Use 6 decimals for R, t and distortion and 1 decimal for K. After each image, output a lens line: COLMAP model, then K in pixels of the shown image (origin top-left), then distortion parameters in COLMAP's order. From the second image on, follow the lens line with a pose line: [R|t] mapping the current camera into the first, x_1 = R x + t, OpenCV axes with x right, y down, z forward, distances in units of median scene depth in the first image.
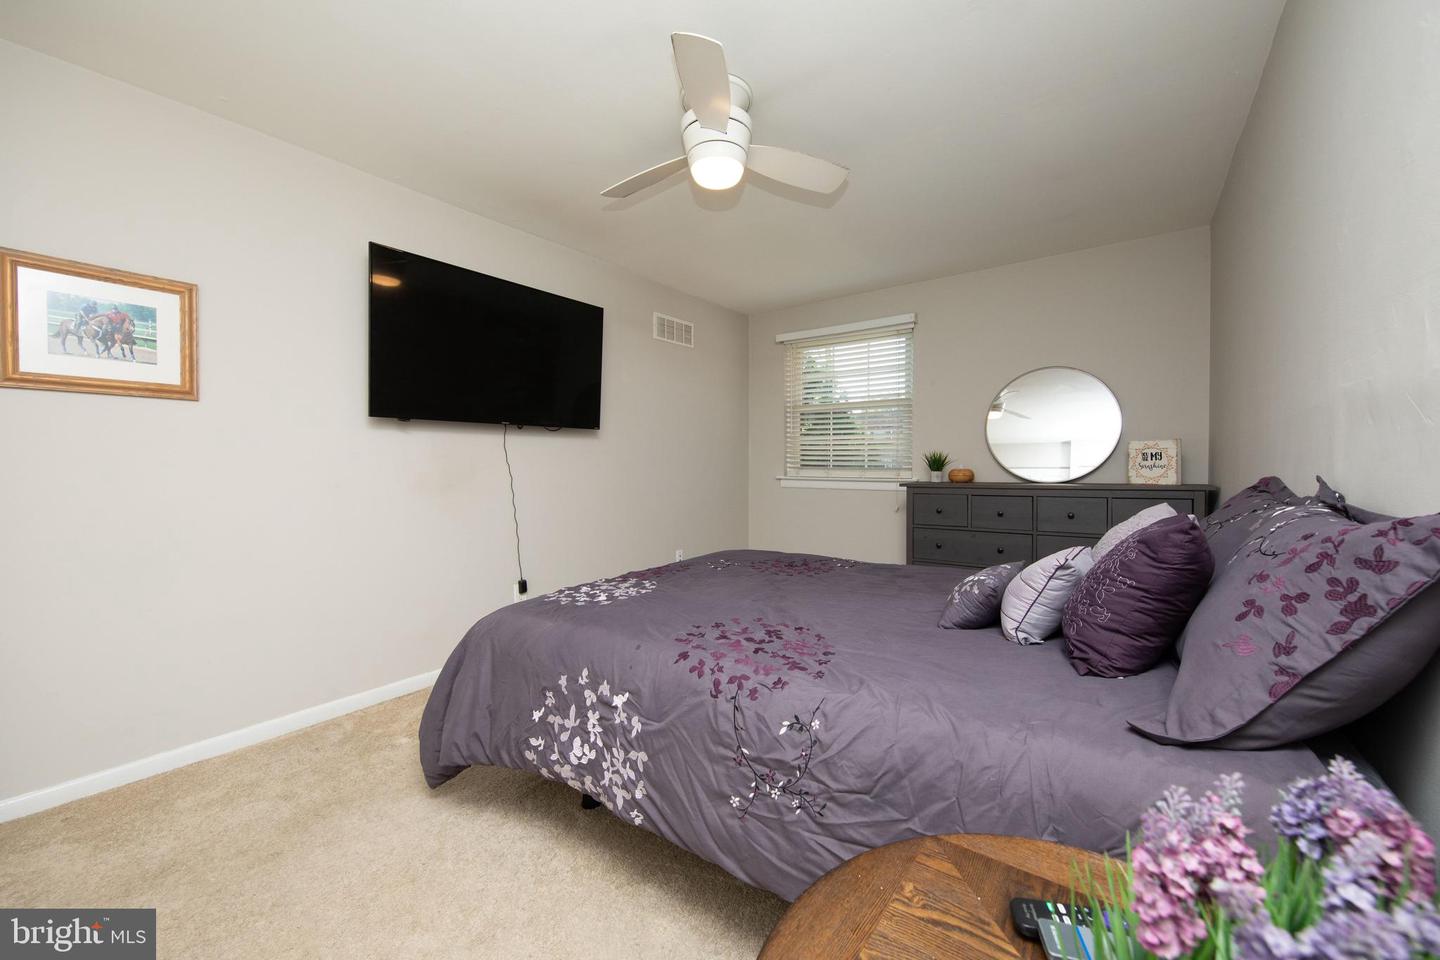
lens RADIAL K [[566.3, 0, 718.5], [0, 566.3, 473.3], [0, 0, 1]] dist [0.004086, 0.000136]
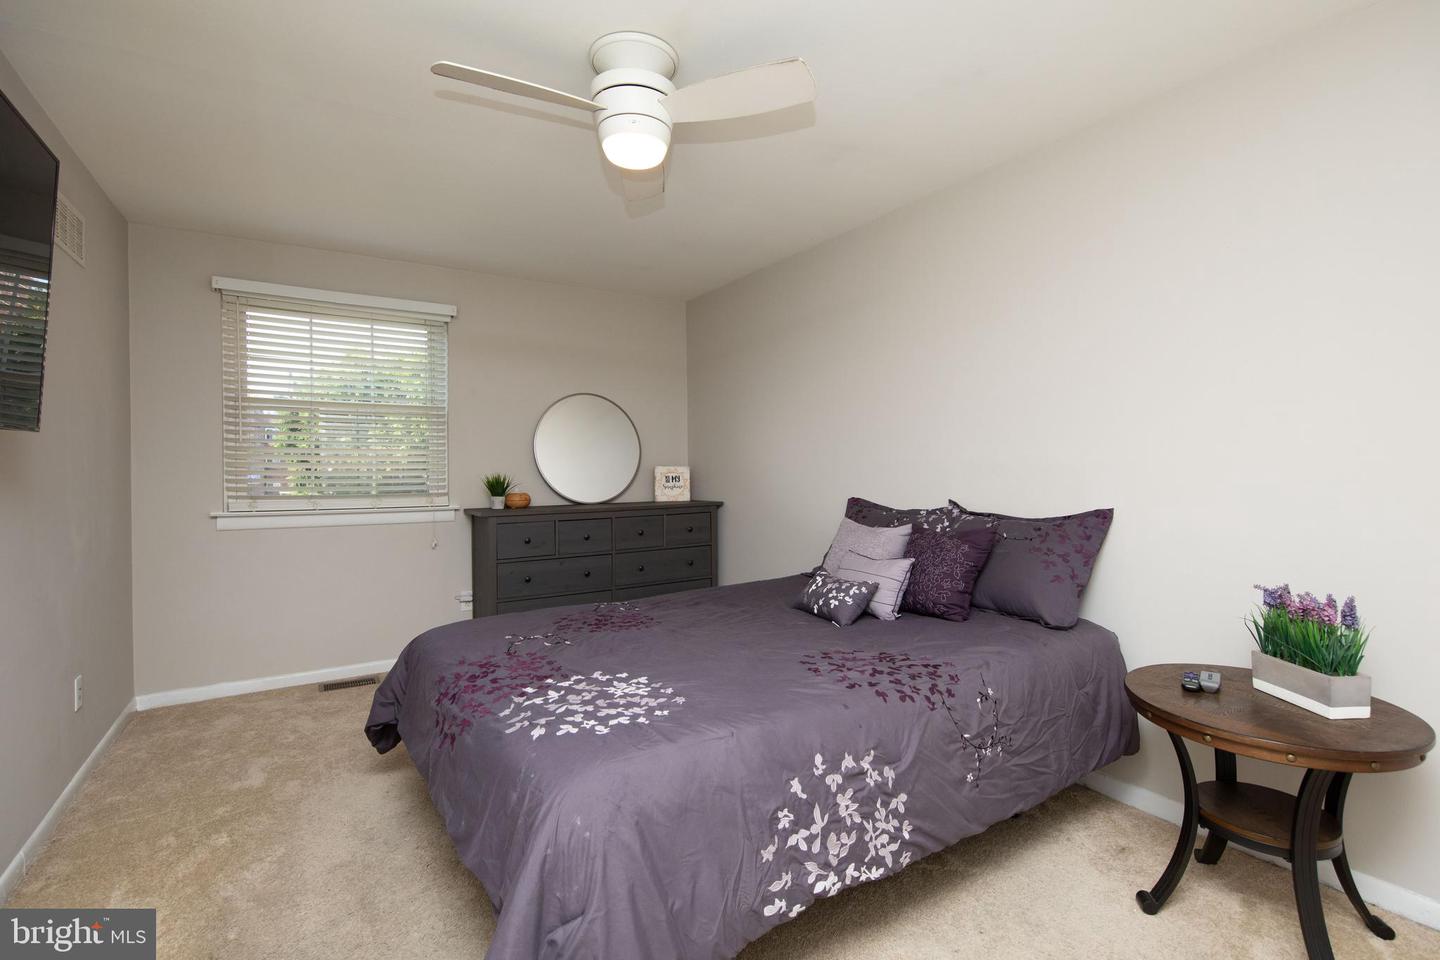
lens RADIAL K [[686.4, 0, 731.5], [0, 686.4, 475.7], [0, 0, 1]] dist [0.015199, -0.002230]
pose [[0.349241, -0.010319, 0.936976, -1.305483], [0.017632, 0.999835, 0.004439, -0.090805], [-0.936867, 0.014971, 0.349365, 0.780131]]
